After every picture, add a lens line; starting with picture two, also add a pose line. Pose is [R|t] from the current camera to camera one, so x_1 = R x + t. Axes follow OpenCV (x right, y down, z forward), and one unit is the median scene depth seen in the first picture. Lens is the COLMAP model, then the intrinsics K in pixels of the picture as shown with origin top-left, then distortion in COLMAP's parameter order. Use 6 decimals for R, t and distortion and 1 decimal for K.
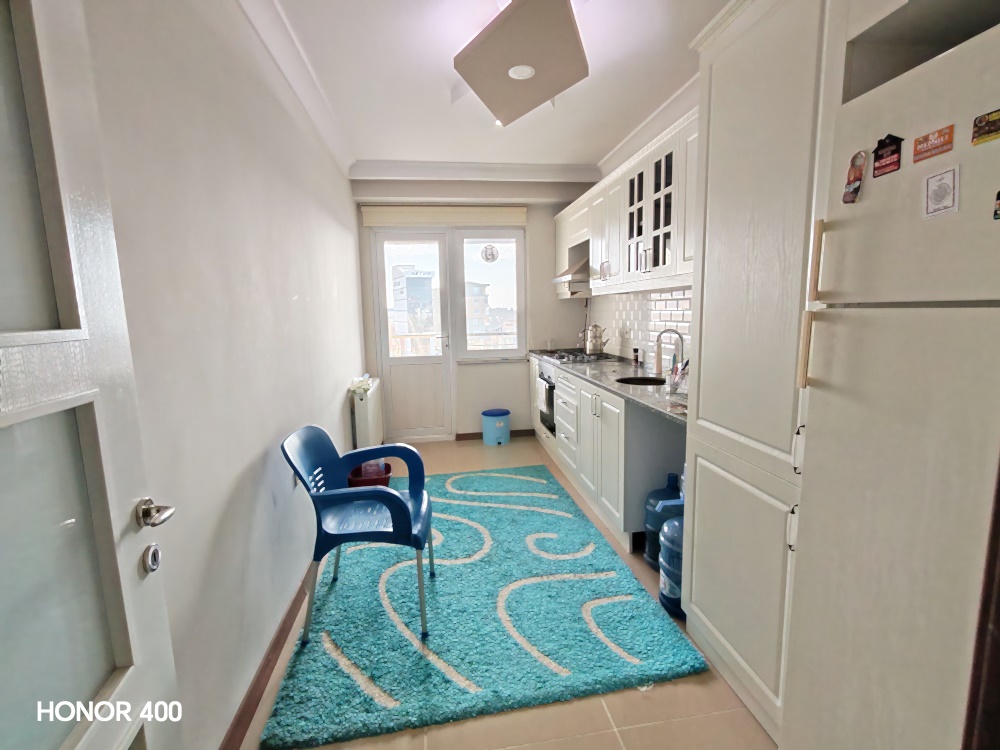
lens RADIAL K [[458.8, 0, 501.7], [0, 458.8, 374.6], [0, 0, 1]] dist [-0.000329, 0.000408]
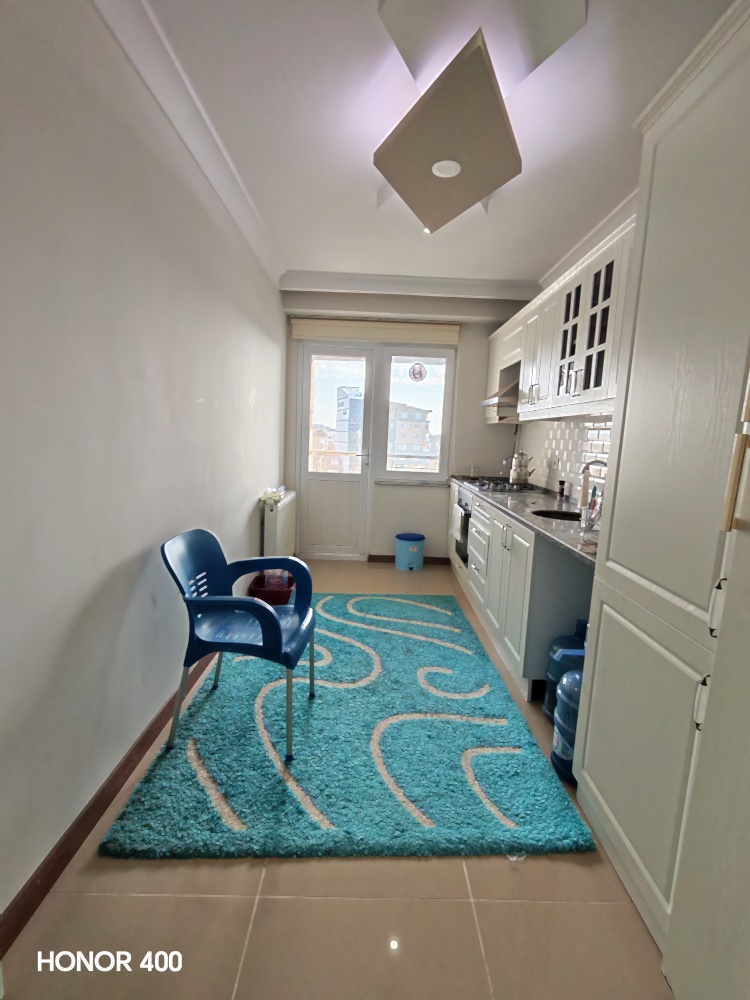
lens RADIAL K [[458.8, 0, 377.4], [0, 458.8, 501.1], [0, 0, 1]] dist [-0.000329, 0.000408]
pose [[0.988436, 0.082177, -0.127440, 0.082813], [-0.081719, 0.996616, 0.008828, 0.010982], [0.127735, 0.001688, 0.991807, 0.071077]]
